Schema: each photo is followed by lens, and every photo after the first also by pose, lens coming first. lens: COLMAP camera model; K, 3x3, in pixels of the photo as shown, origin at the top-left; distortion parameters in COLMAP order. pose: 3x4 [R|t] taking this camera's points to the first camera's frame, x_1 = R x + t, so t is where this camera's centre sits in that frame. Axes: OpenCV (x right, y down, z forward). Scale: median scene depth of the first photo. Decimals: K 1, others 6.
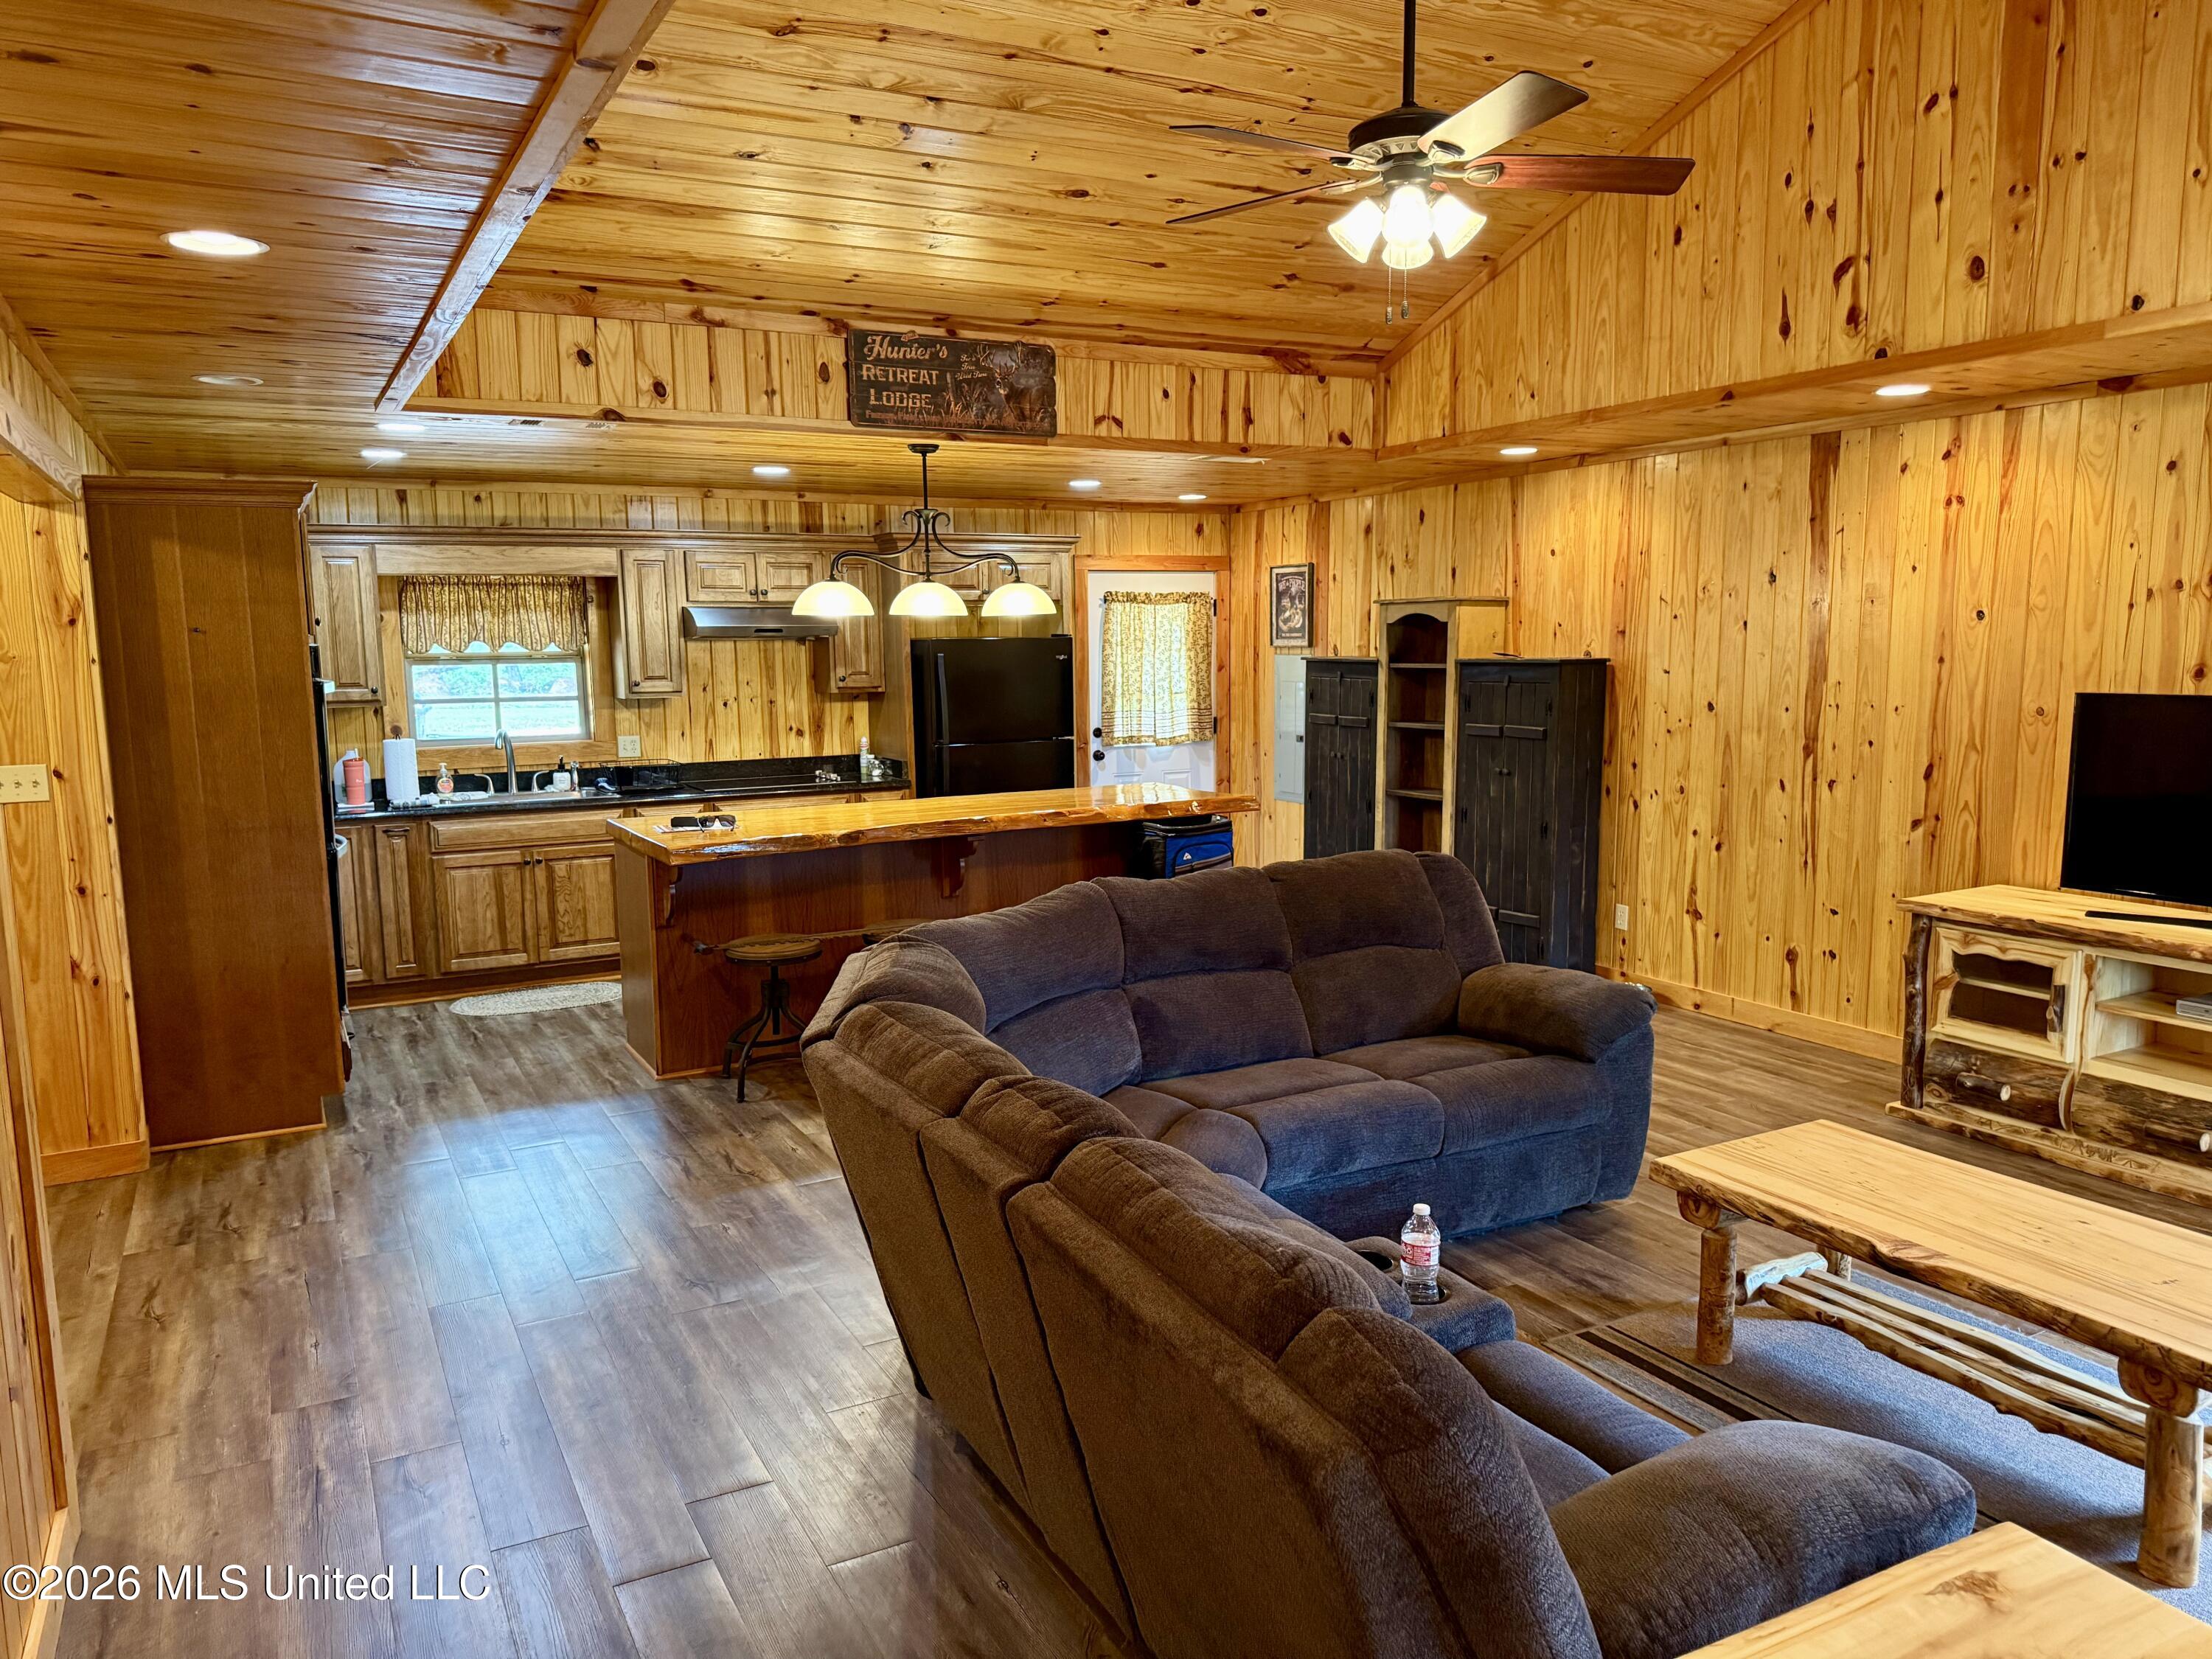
lens RADIAL K [[1558.2, 0, 1106.0], [0, 1558.2, 829.5], [0, 0, 1]] dist [0.079165, -0.092218]
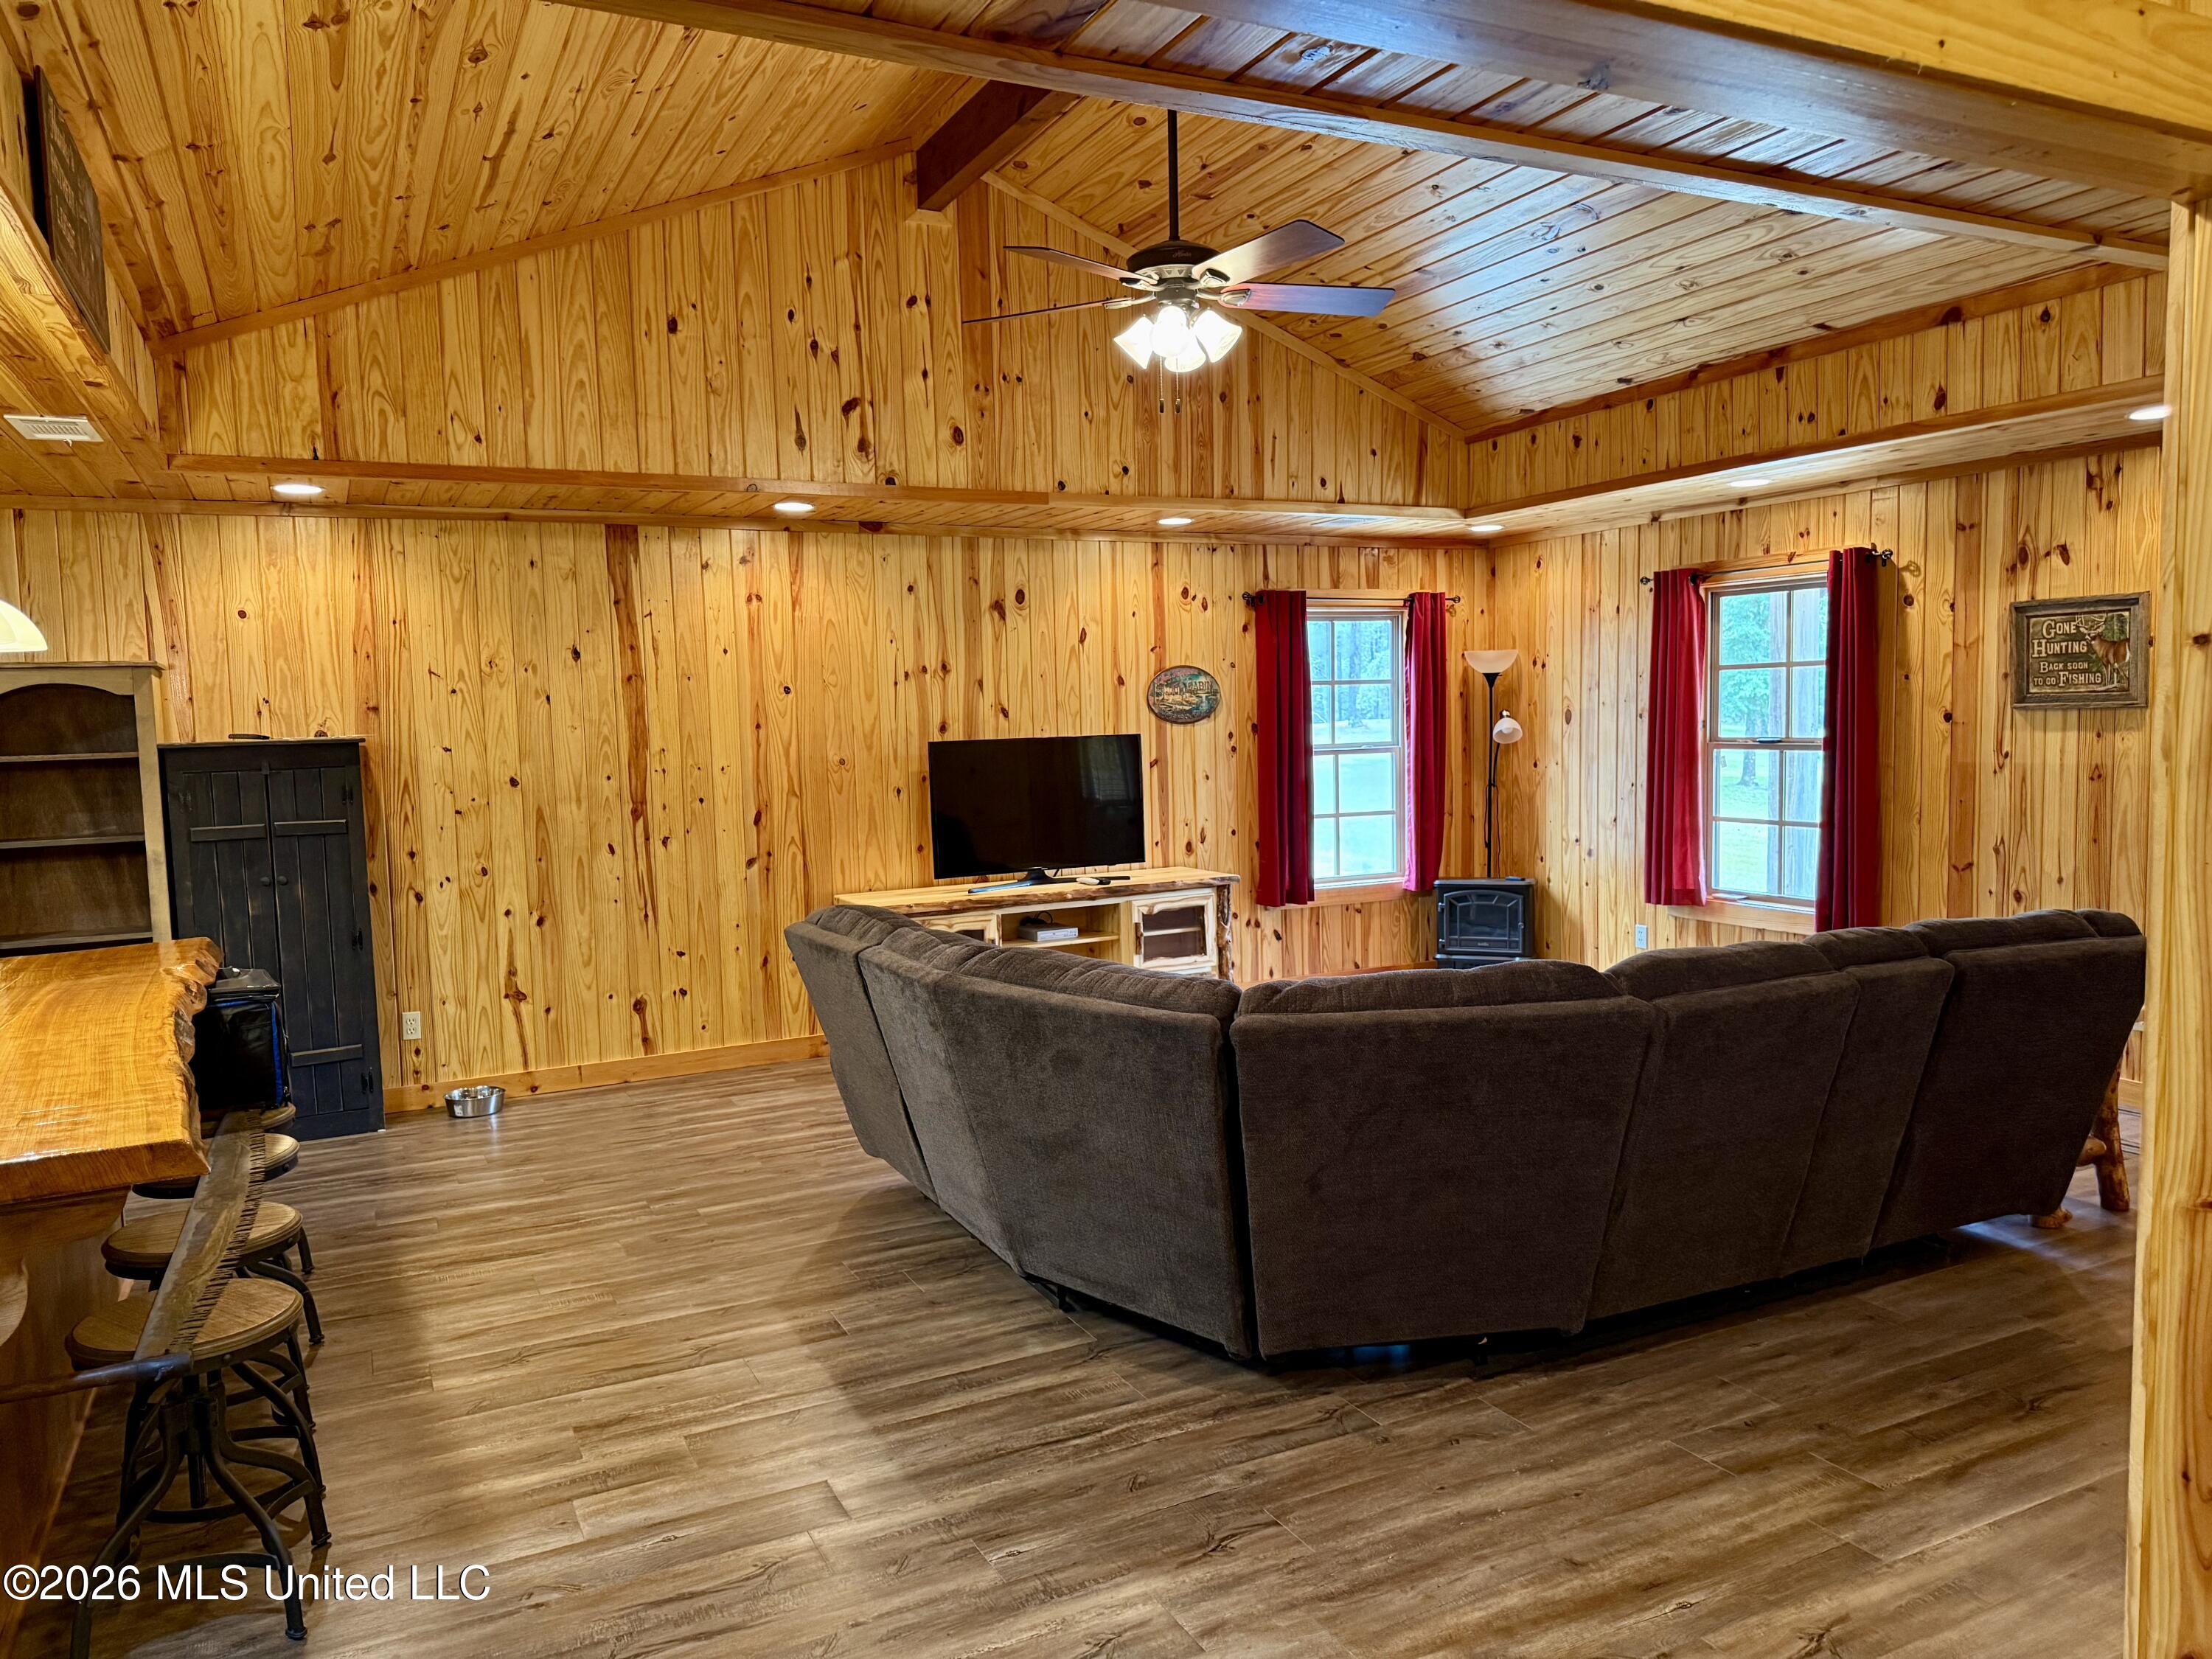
lens RADIAL K [[1550.1, 0, 1109.7], [0, 1550.1, 848.0], [0, 0, 1]] dist [0.085688, -0.135095]
pose [[0.032701, -0.077682, 0.996442, -0.621607], [0.152146, 0.985743, 0.071854, -0.054630], [-0.987817, 0.149254, 0.044054, 0.635542]]
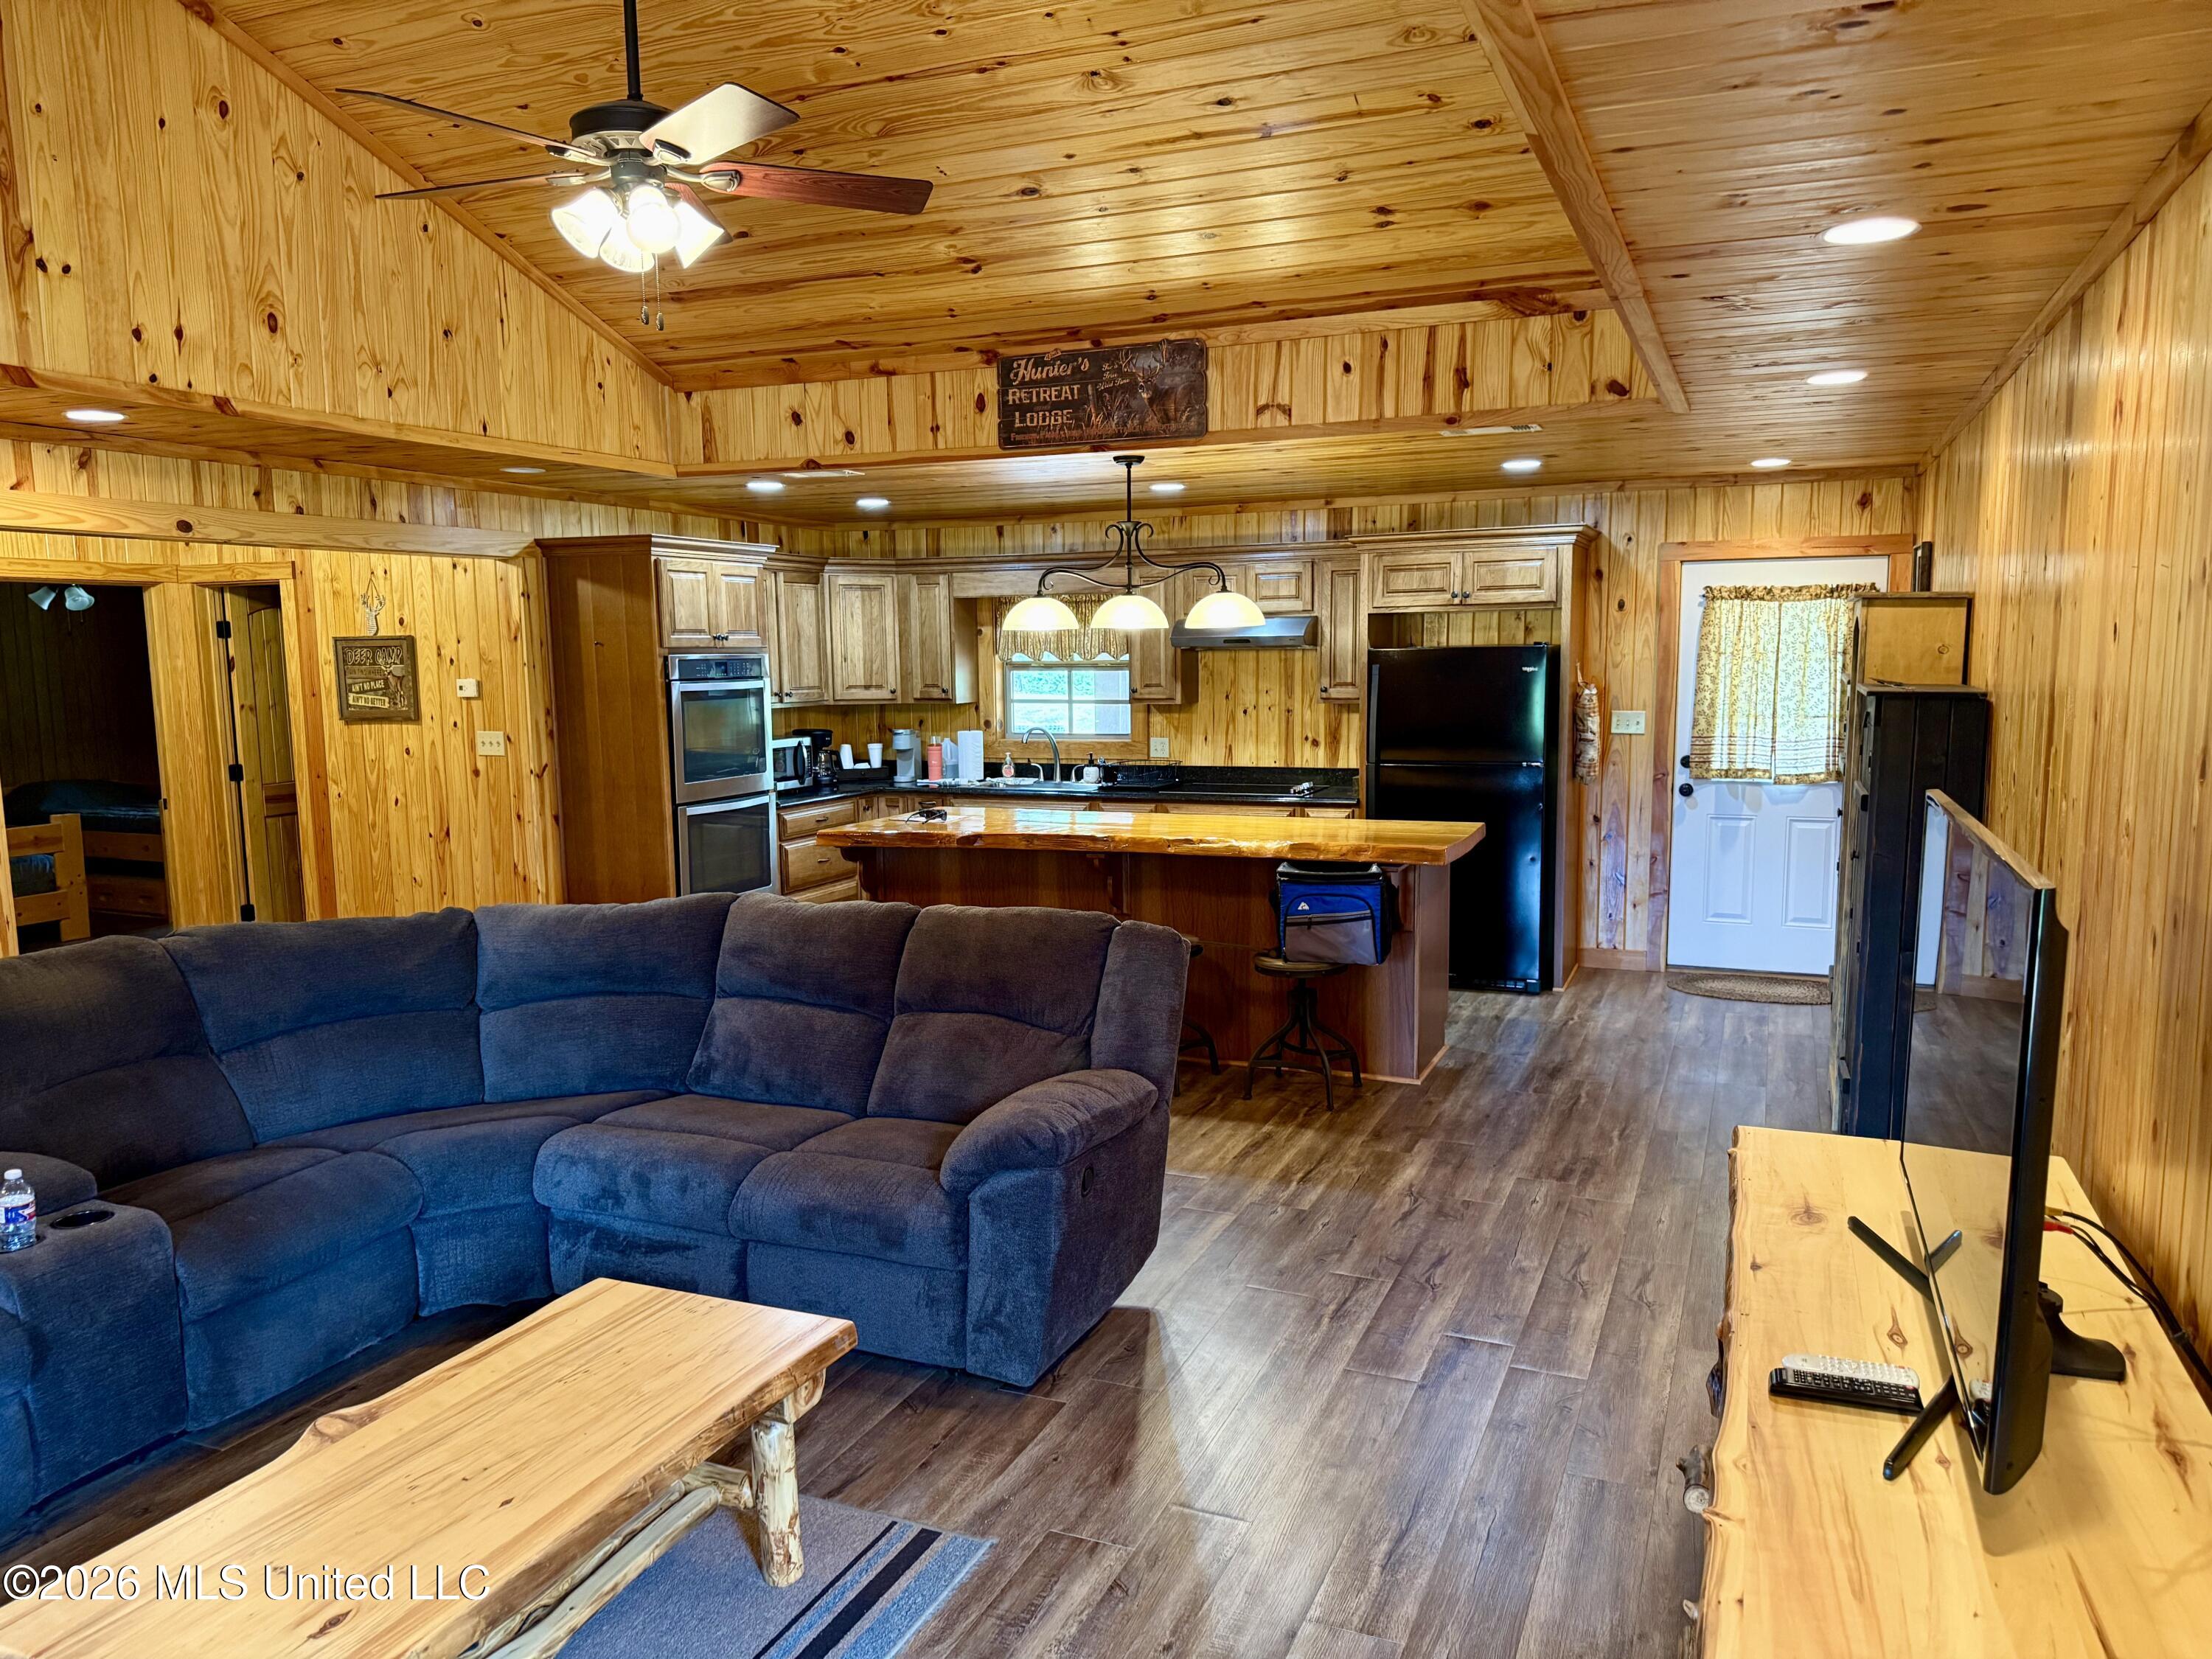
lens RADIAL K [[1558.2, 0, 1106.0], [0, 1558.2, 829.5], [0, 0, 1]] dist [0.079165, -0.092218]
pose [[0.623661, 0.095719, -0.775812, 0.676196], [-0.093049, 0.994509, 0.047901, -0.058337], [0.776137, 0.042315, 0.629143, 0.384359]]
